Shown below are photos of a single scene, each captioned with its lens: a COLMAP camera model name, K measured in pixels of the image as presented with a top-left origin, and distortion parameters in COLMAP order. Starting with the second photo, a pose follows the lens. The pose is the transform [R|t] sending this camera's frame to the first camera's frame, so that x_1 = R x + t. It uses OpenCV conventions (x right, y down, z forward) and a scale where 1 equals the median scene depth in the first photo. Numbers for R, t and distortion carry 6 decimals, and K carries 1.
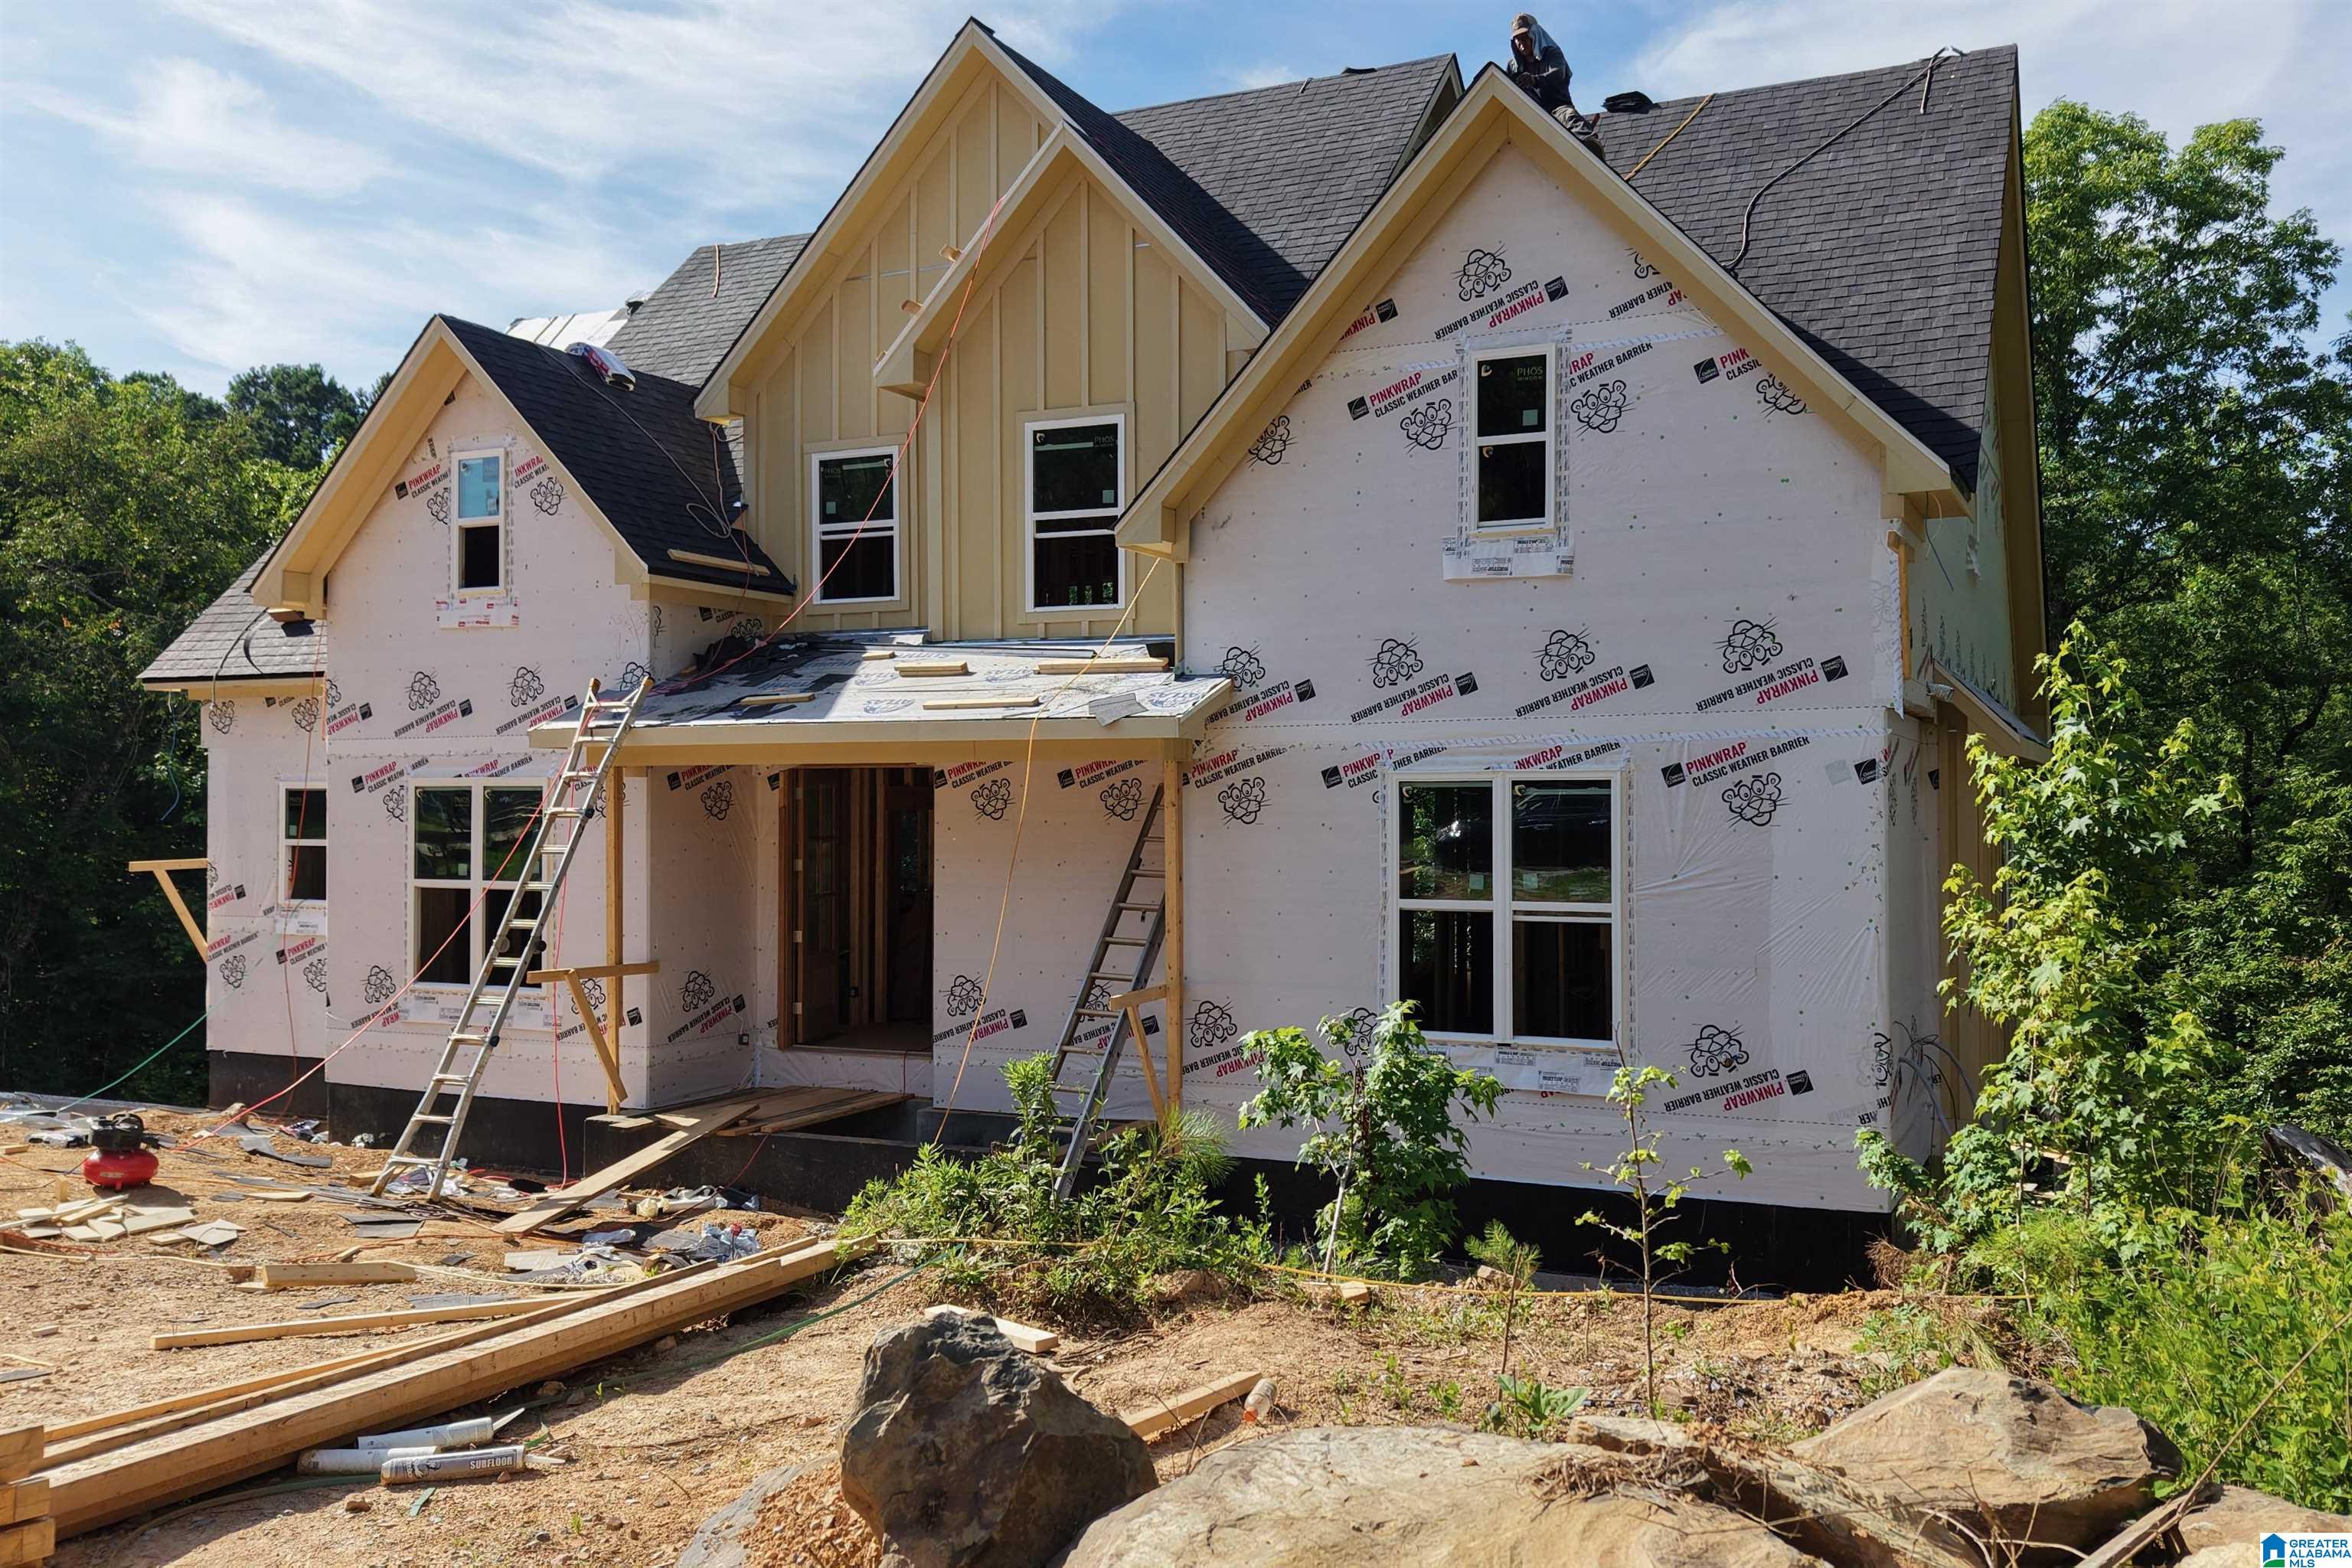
lens RADIAL K [[2024.5, 0, 1191.1], [0, 2024.5, 783.0], [0, 0, 1]] dist [0.061496, -0.008489]
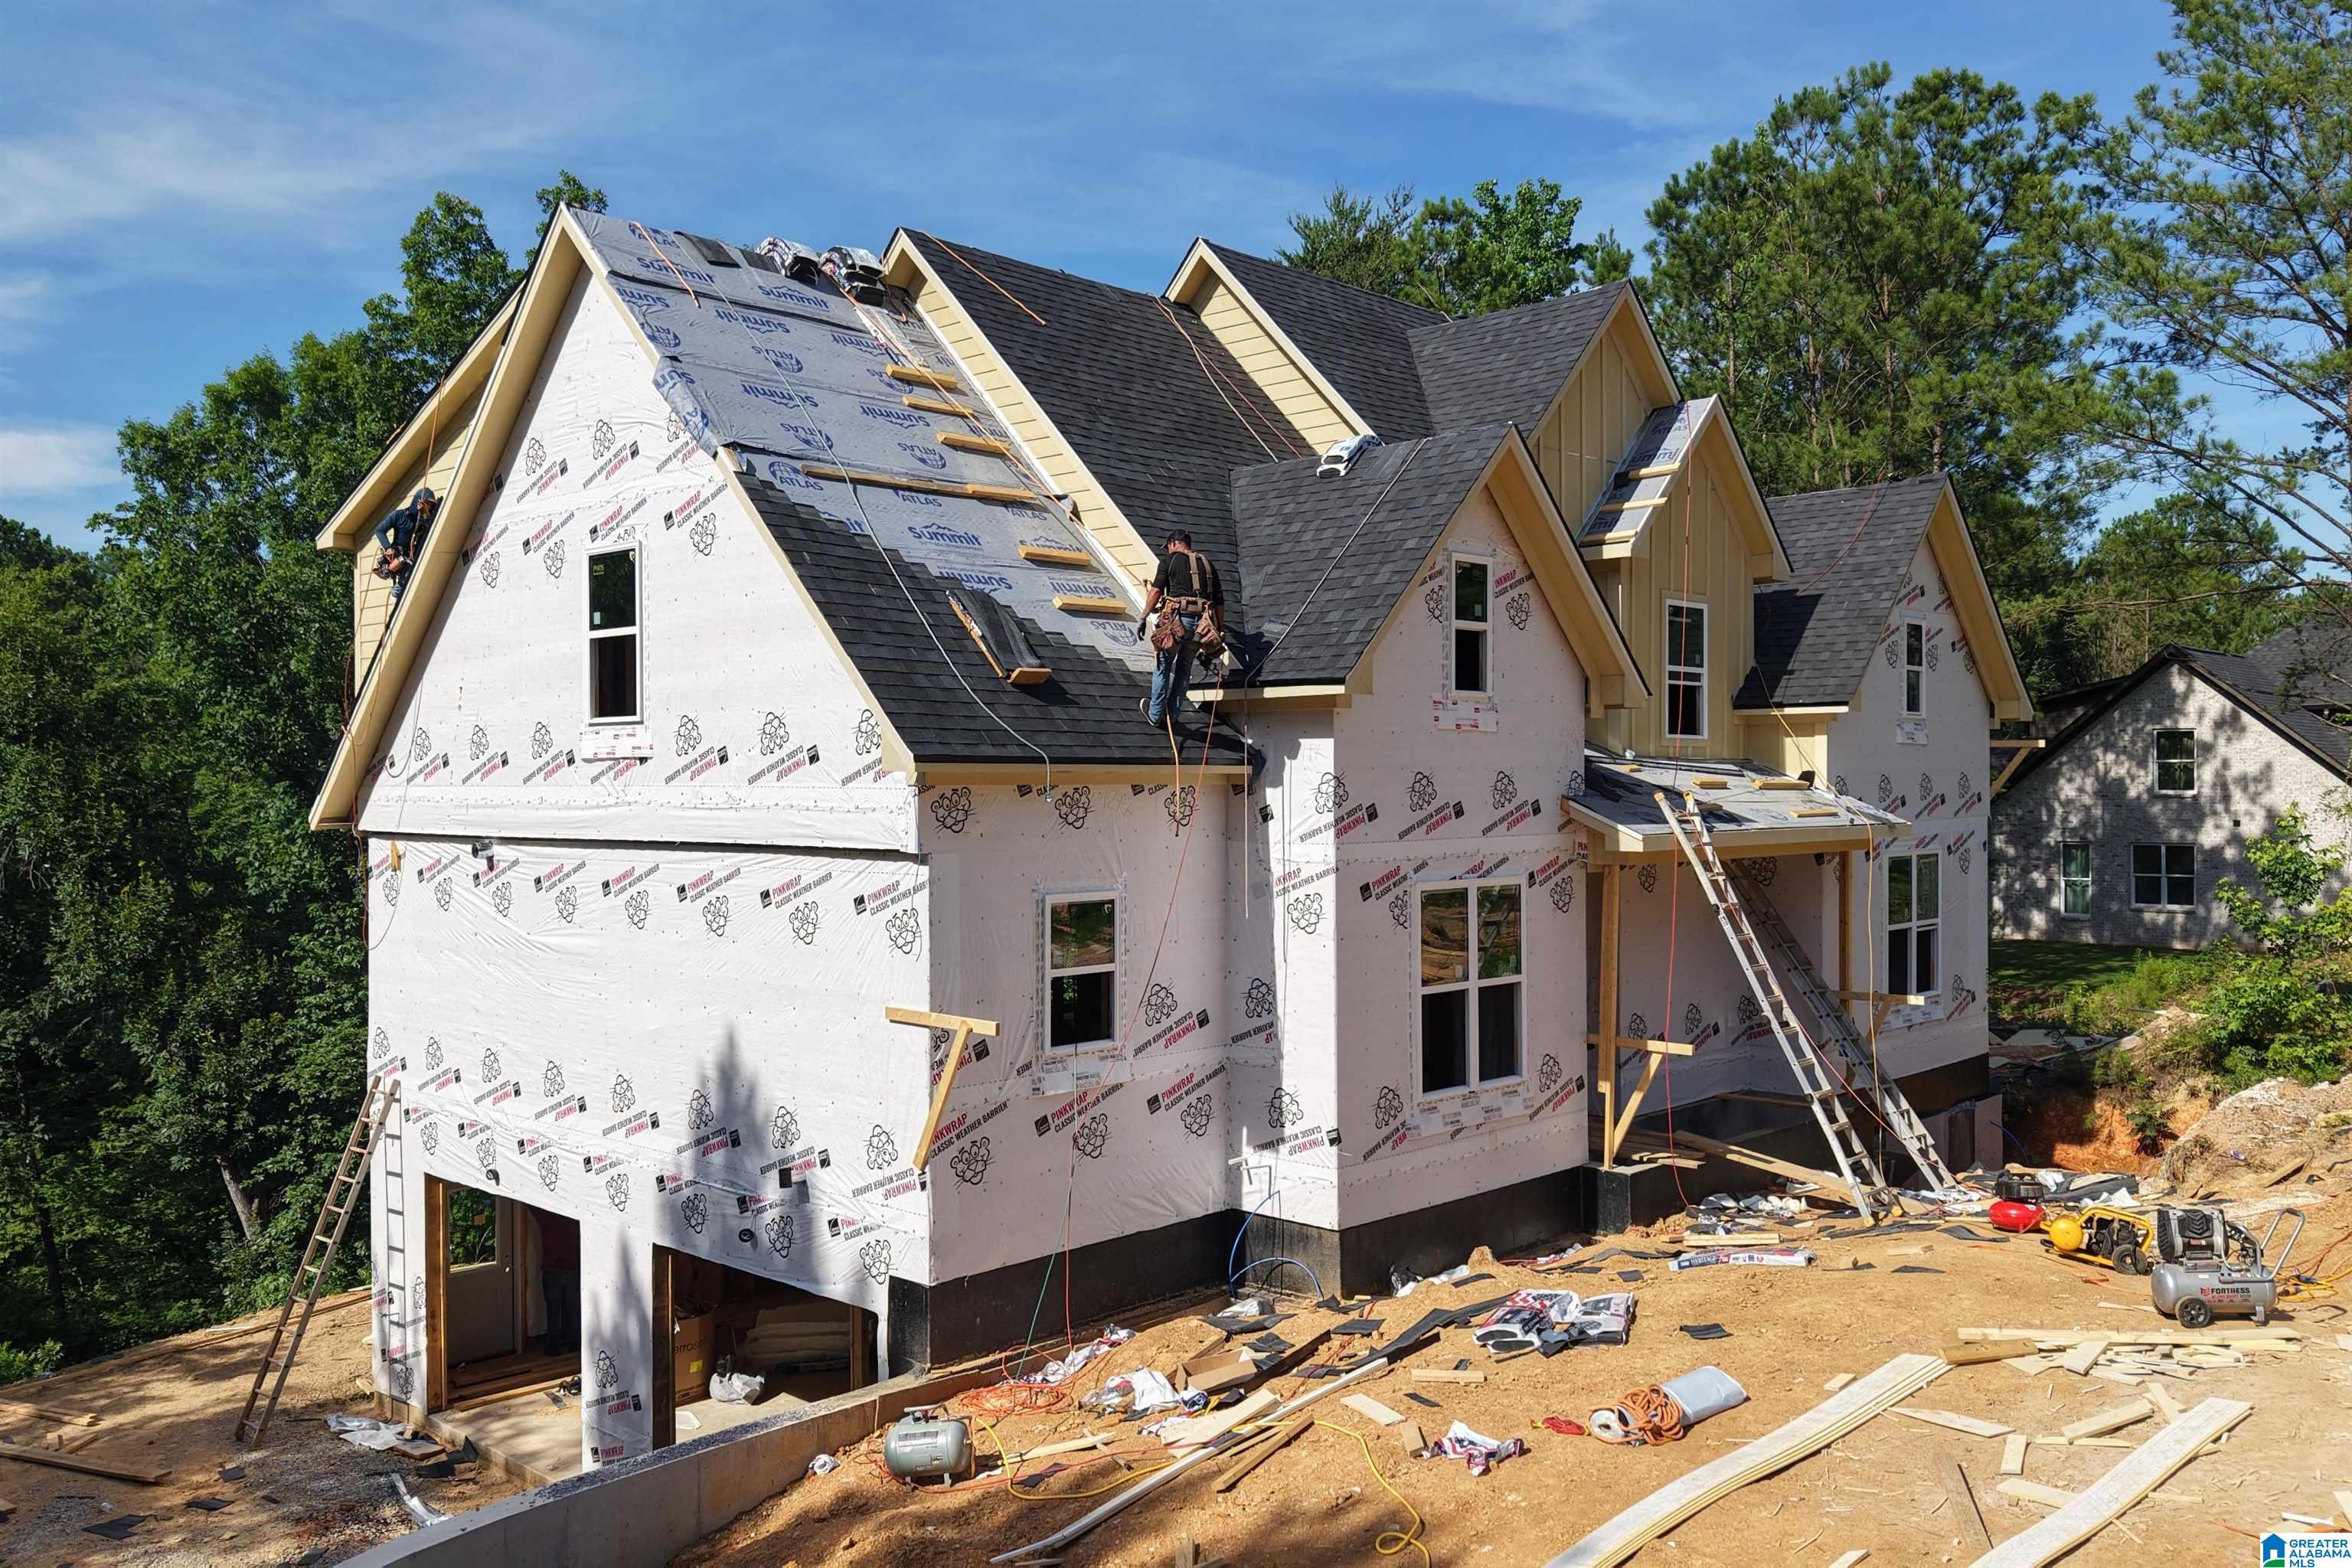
lens RADIAL K [[2024.5, 0, 1183.7], [0, 2024.5, 797.4], [0, 0, 1]] dist [0.061496, -0.008489]
pose [[0.290859, -0.000562, 0.956766, -1.507987], [0.009332, 0.999954, -0.002250, -0.046929], [-0.956720, 0.009583, 0.290851, 0.942192]]
